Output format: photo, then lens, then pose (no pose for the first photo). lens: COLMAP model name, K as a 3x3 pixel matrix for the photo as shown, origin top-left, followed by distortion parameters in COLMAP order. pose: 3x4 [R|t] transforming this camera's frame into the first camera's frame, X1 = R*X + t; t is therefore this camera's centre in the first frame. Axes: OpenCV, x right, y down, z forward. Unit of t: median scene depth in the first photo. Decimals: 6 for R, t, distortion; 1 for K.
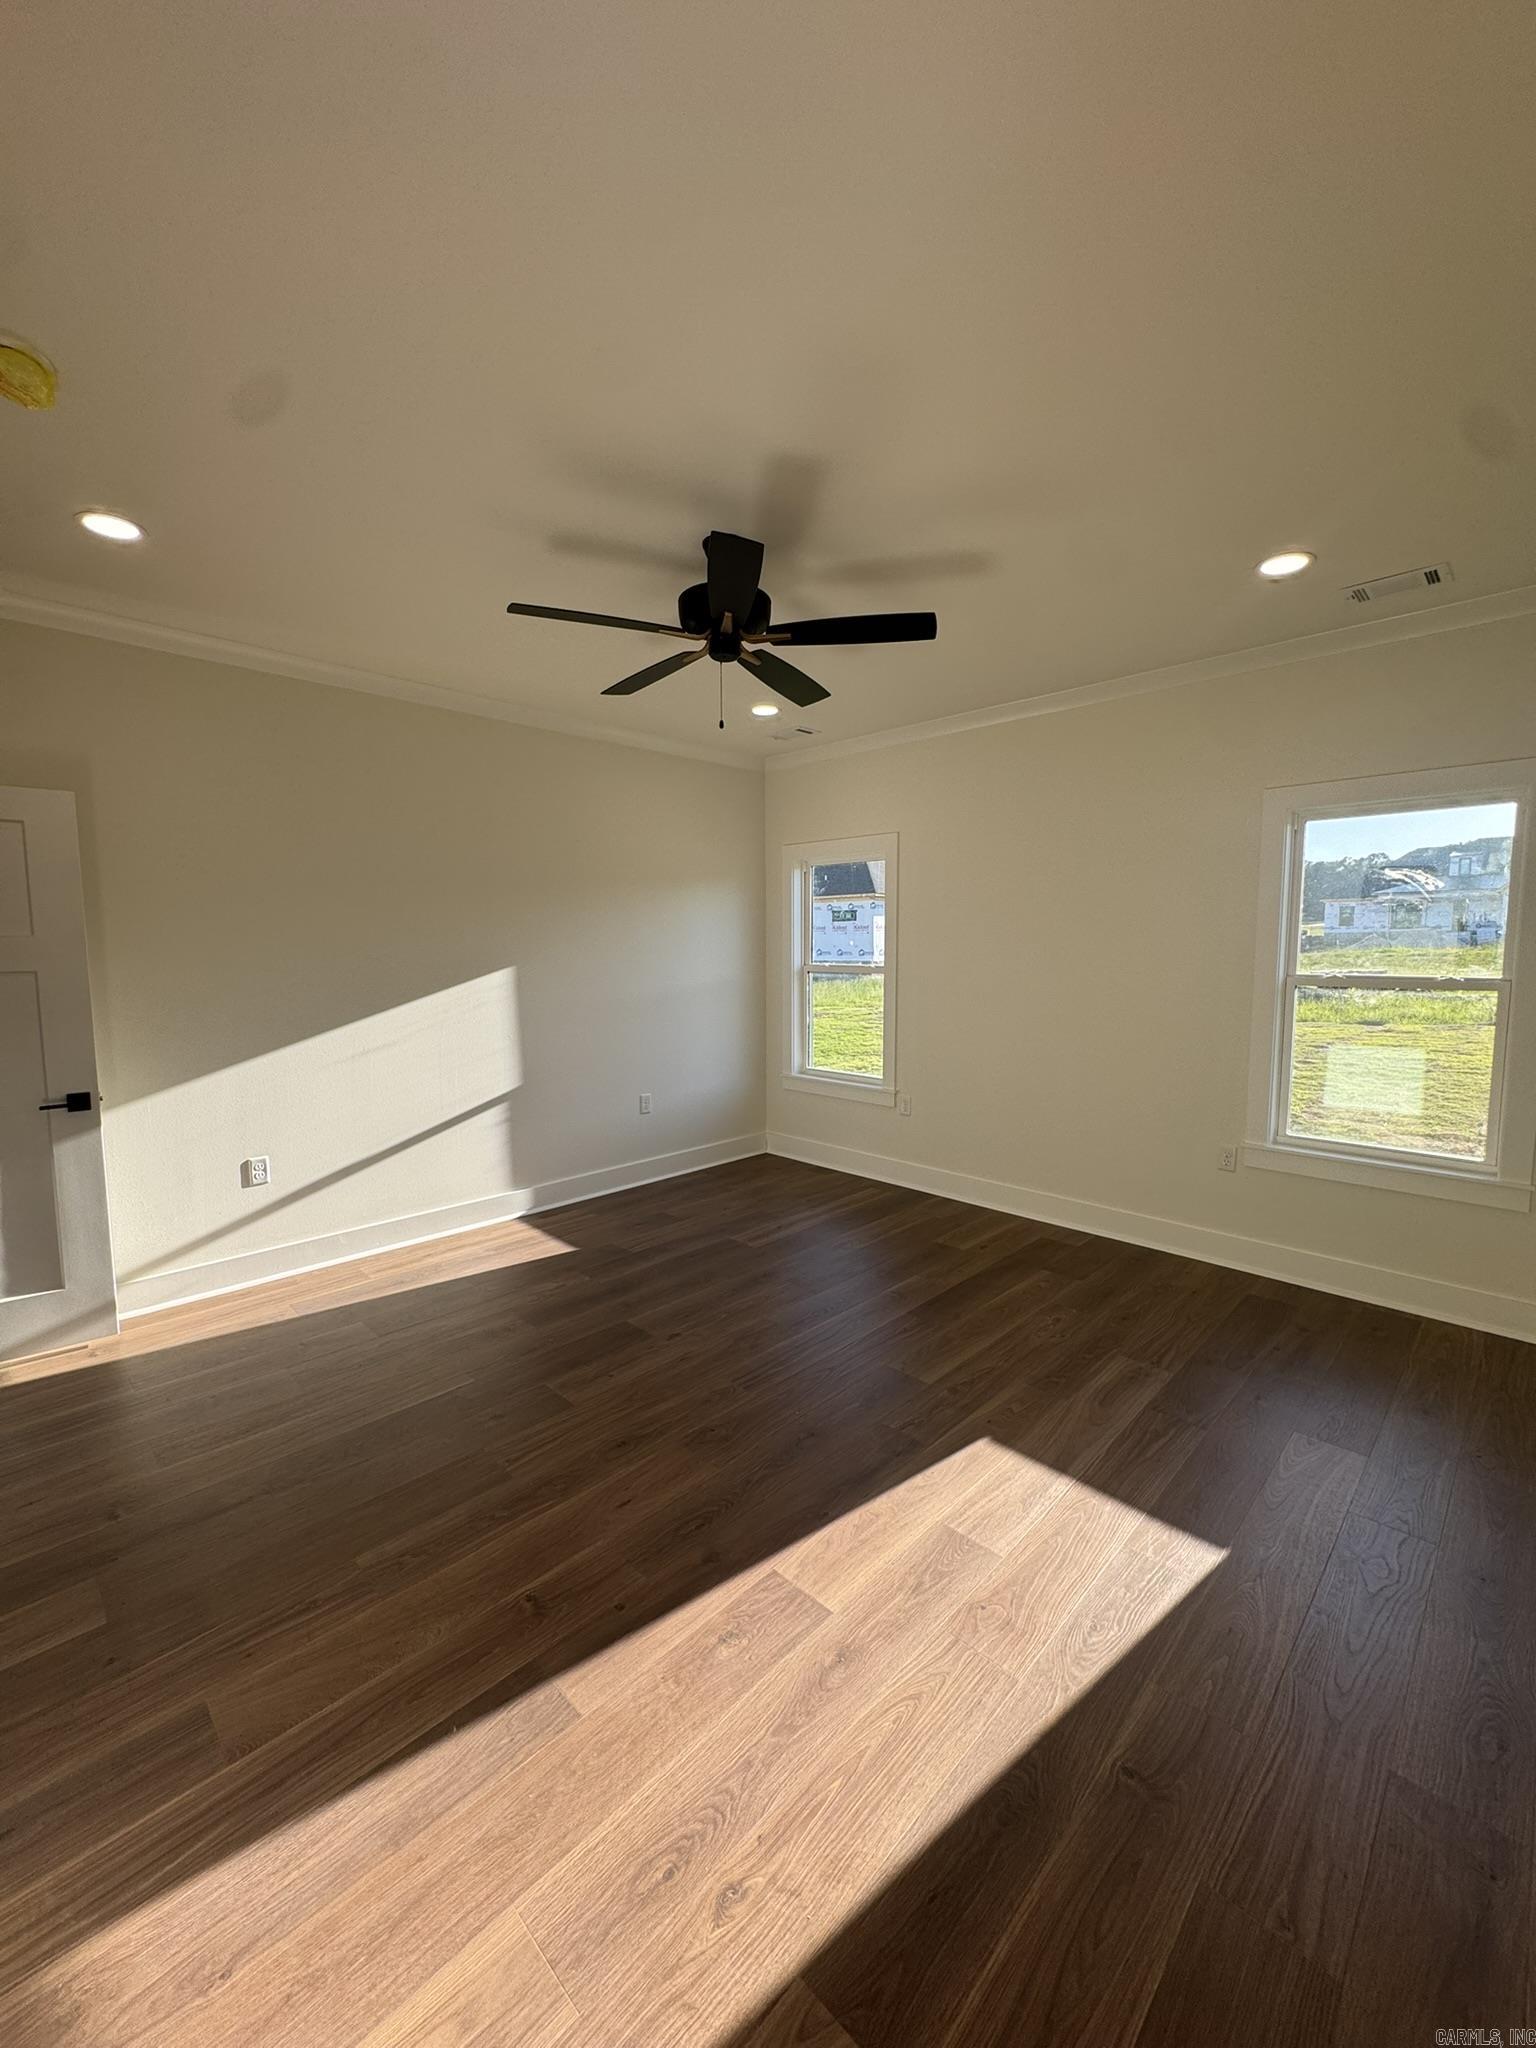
lens RADIAL K [[819.9, 0, 774.7], [0, 819.9, 1026.5], [0, 0, 1]] dist [0.001436, 0.000432]
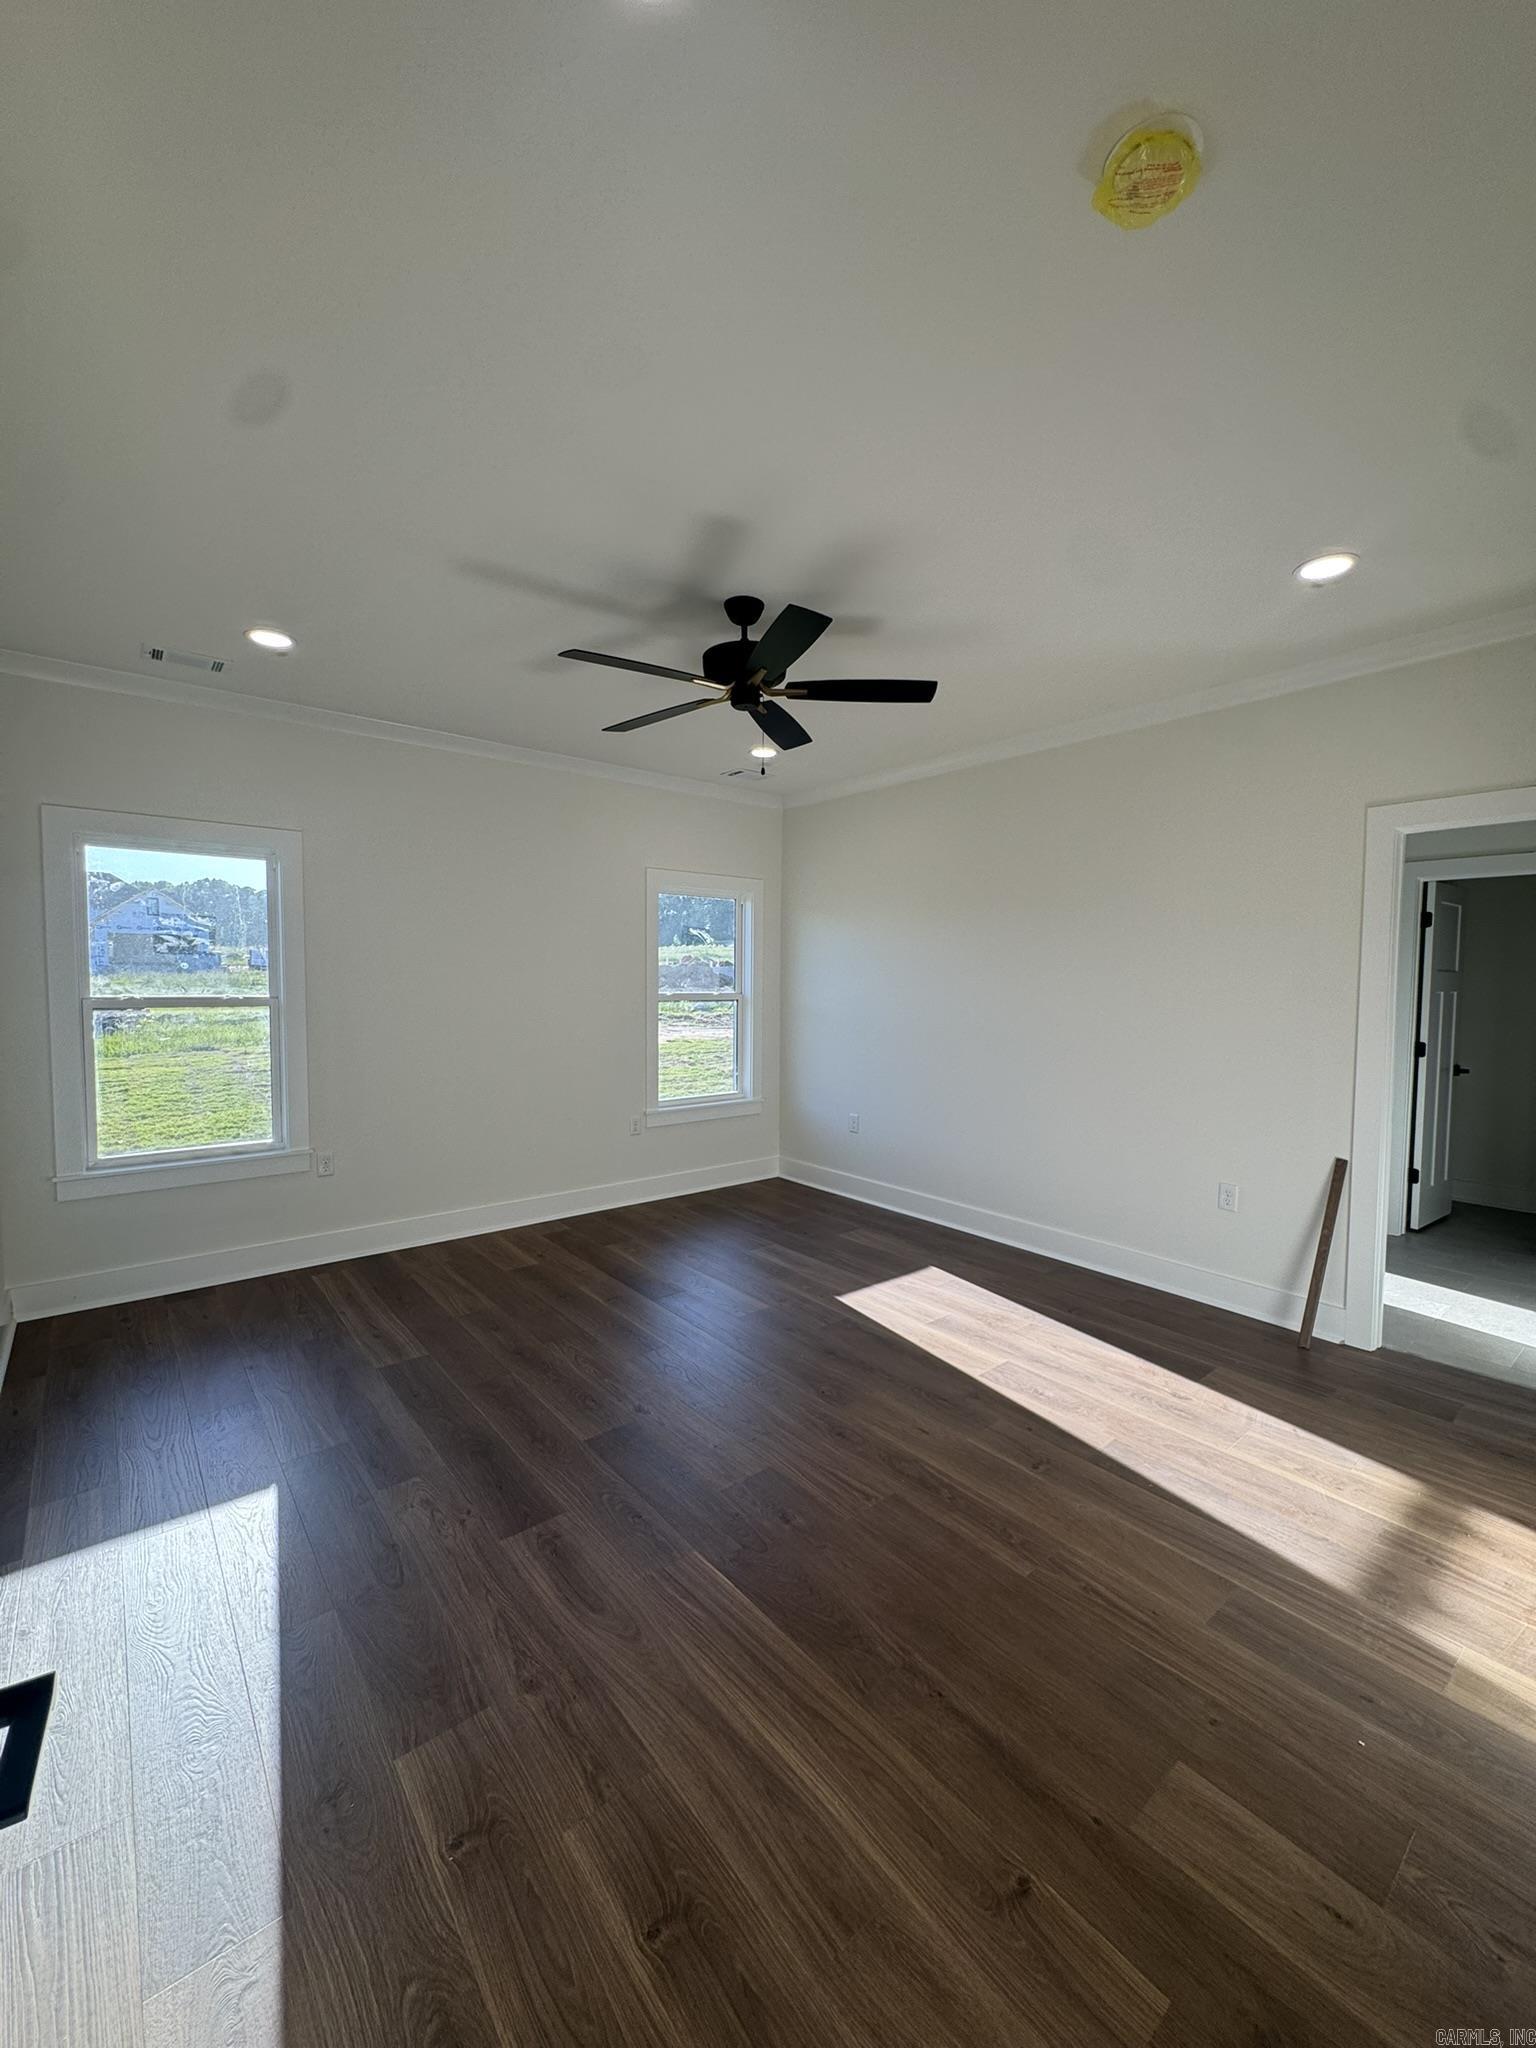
lens RADIAL K [[819.9, 0, 774.7], [0, 819.9, 1019.6], [0, 0, 1]] dist [0.001436, 0.000432]
pose [[0.098513, -0.043806, 0.994171, -1.437745], [0.091519, 0.995196, 0.034783, -0.081531], [-0.990919, 0.087559, 0.102049, 1.092294]]
